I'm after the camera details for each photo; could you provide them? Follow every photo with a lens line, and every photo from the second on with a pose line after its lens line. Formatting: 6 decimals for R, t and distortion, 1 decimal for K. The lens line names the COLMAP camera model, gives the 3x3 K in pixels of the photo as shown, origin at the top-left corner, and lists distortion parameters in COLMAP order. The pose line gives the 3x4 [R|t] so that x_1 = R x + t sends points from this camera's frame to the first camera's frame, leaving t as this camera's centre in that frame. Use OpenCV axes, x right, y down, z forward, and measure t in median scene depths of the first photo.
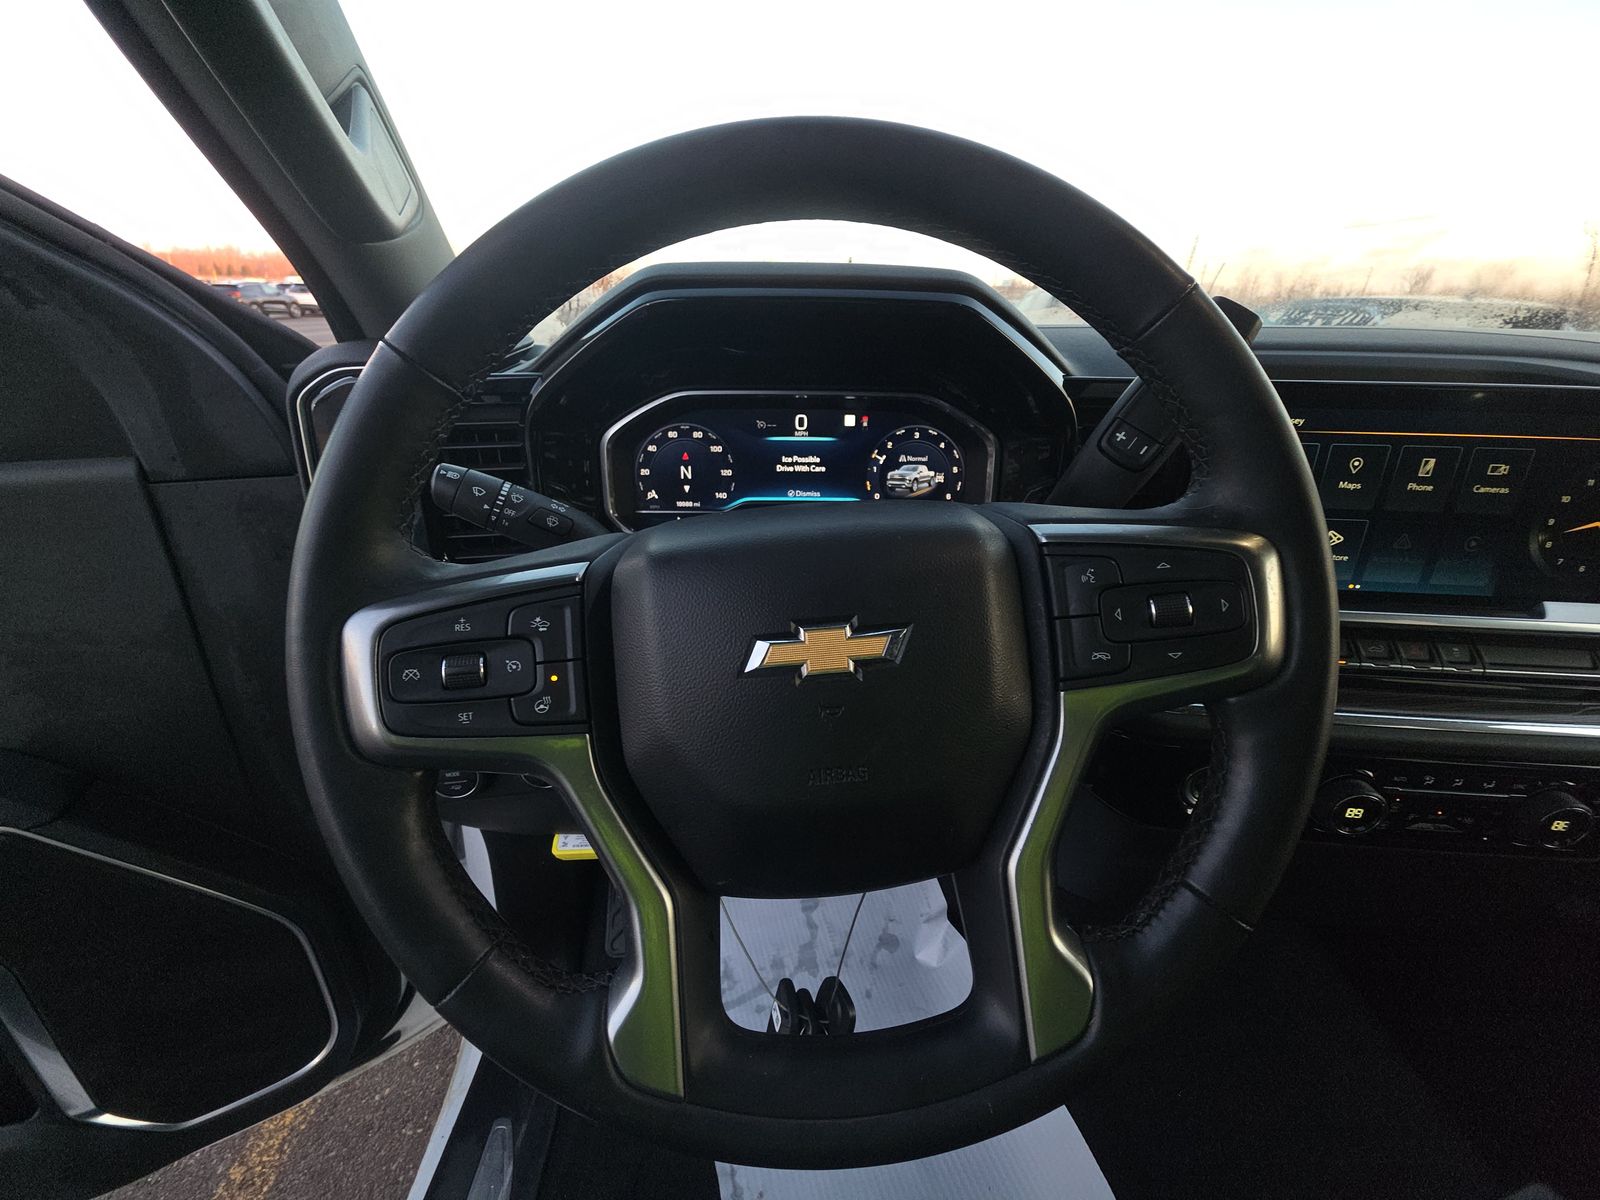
lens RADIAL K [[644.2, 0, 801.2], [0, 644.2, 605.6], [0, 0, 1]] dist [0.016615, -0.008909]
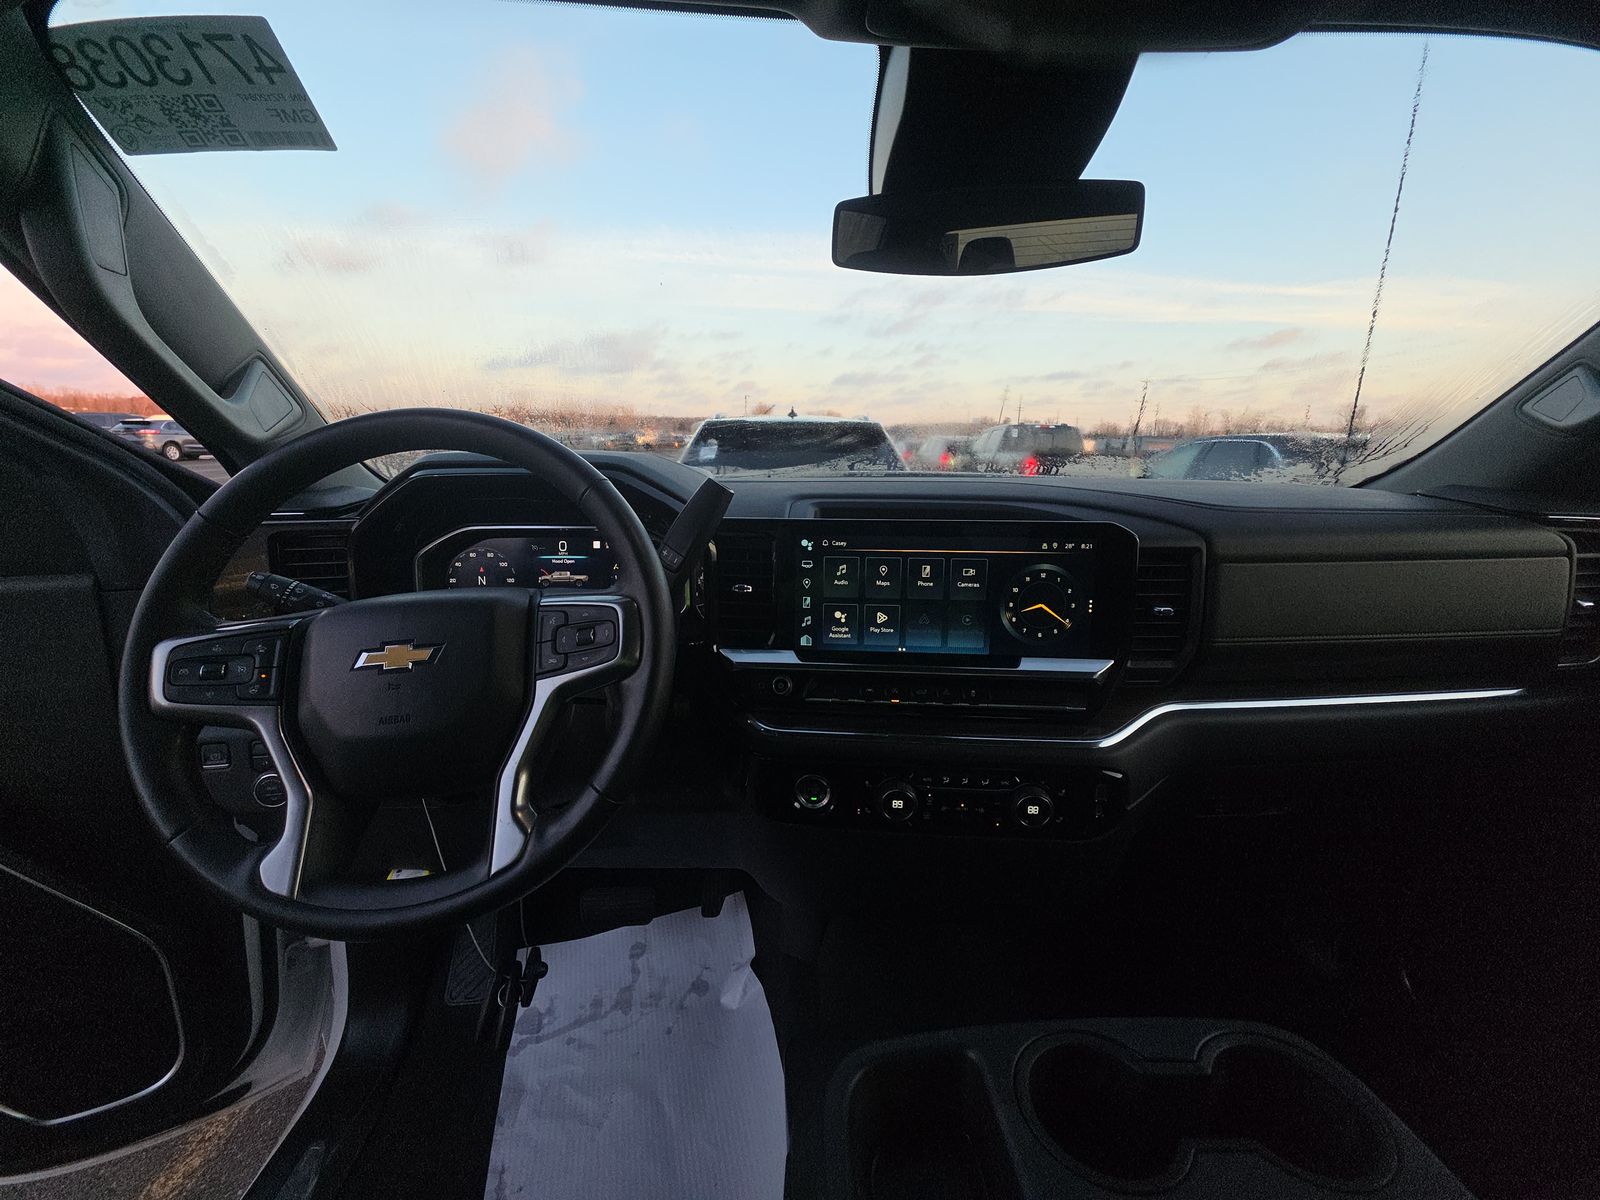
lens RADIAL K [[644.2, 0, 801.2], [0, 644.2, 605.6], [0, 0, 1]] dist [0.016615, -0.008909]
pose [[0.999901, -0.009578, 0.010317, 0.520603], [0.011309, 0.982959, -0.183478, 0.121150], [-0.008384, 0.183577, 0.982970, -0.411204]]
